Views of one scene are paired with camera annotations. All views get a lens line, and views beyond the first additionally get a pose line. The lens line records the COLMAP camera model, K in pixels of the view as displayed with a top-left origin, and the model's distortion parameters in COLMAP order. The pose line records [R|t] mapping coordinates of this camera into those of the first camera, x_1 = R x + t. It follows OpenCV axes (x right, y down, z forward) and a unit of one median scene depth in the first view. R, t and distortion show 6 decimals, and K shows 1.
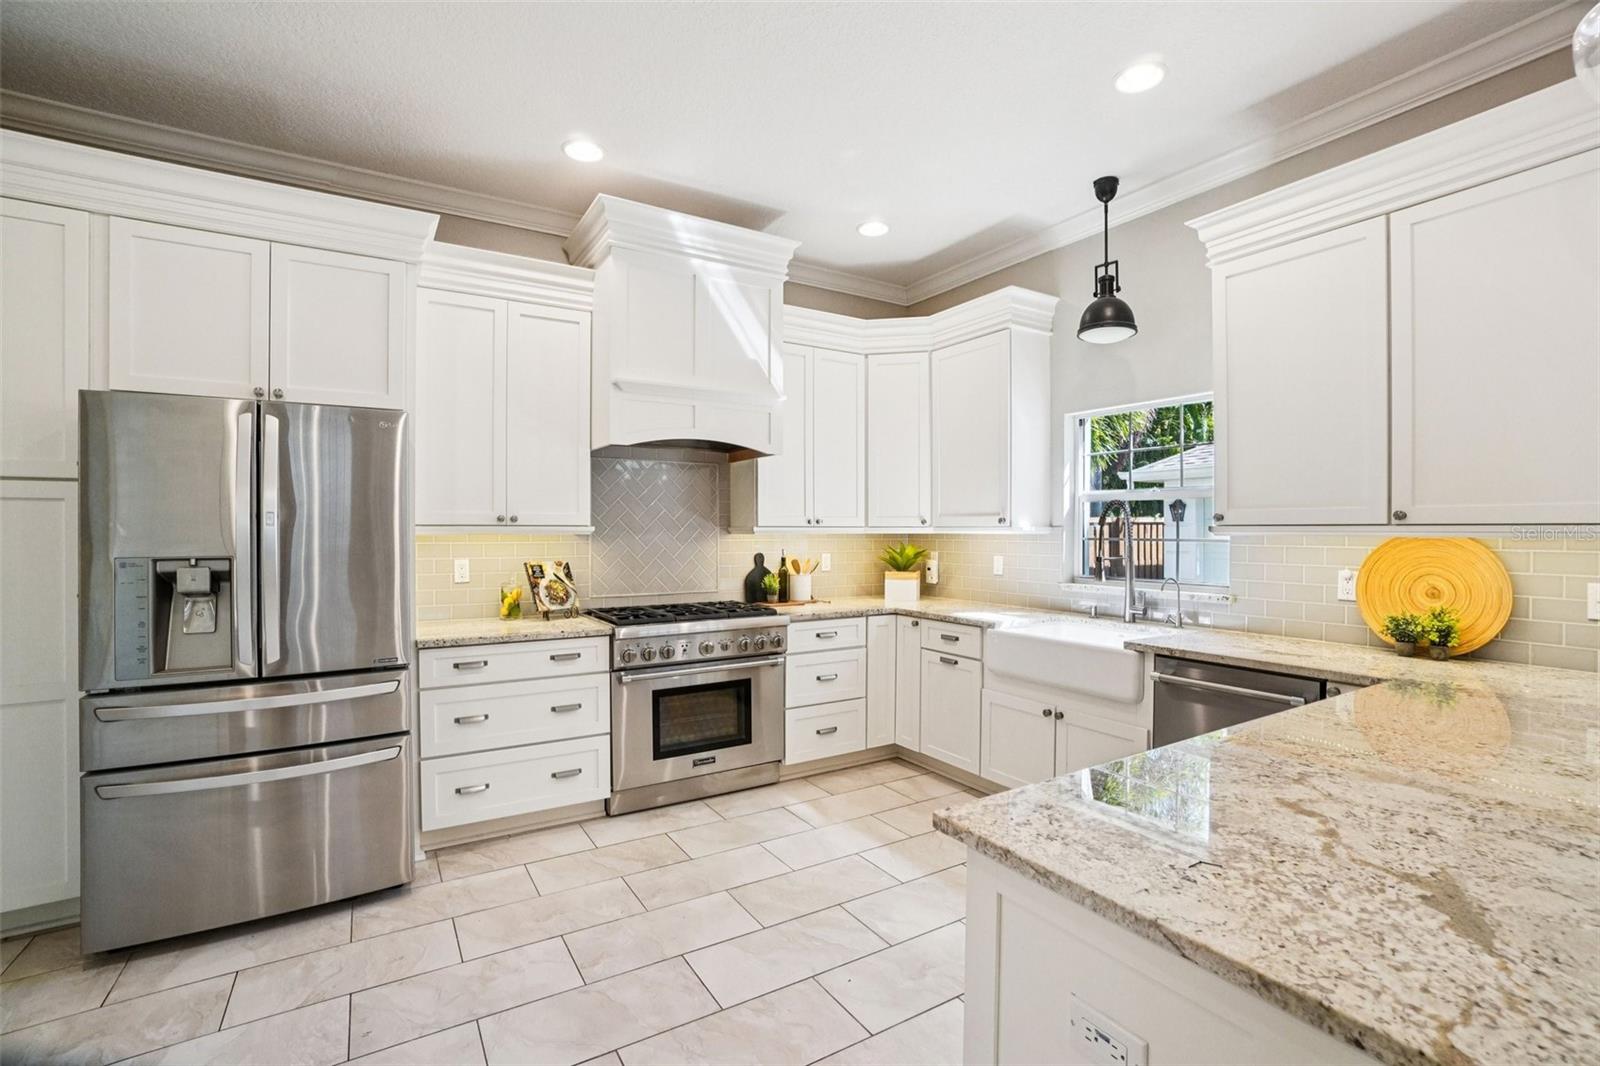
lens RADIAL K [[728.8, 0, 806.7], [0, 728.8, 529.3], [0, 0, 1]] dist [-0.015036, 0.001488]
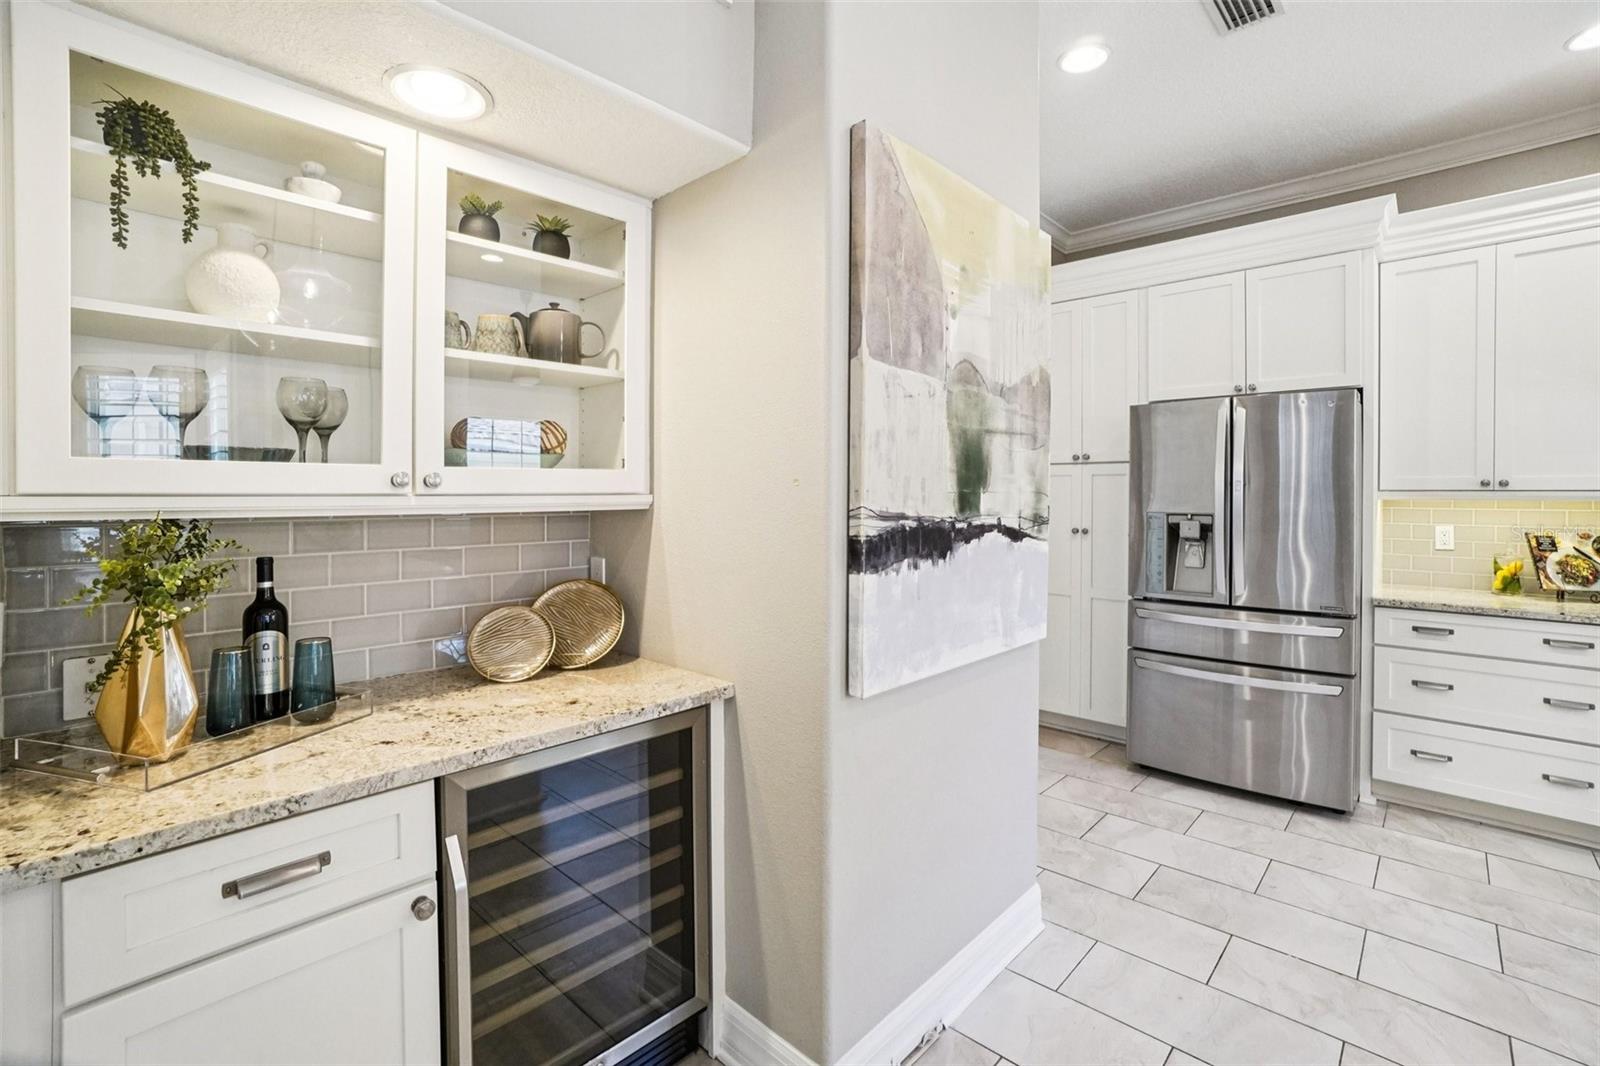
lens RADIAL K [[729.9, 0, 797.5], [0, 729.9, 509.5], [0, 0, 1]] dist [-0.079198, 0.033015]
pose [[0.266743, 0.019322, -0.963574, 0.214678], [-0.001184, 0.999805, 0.019721, 0.002696], [0.963767, -0.004120, 0.266714, -0.087964]]
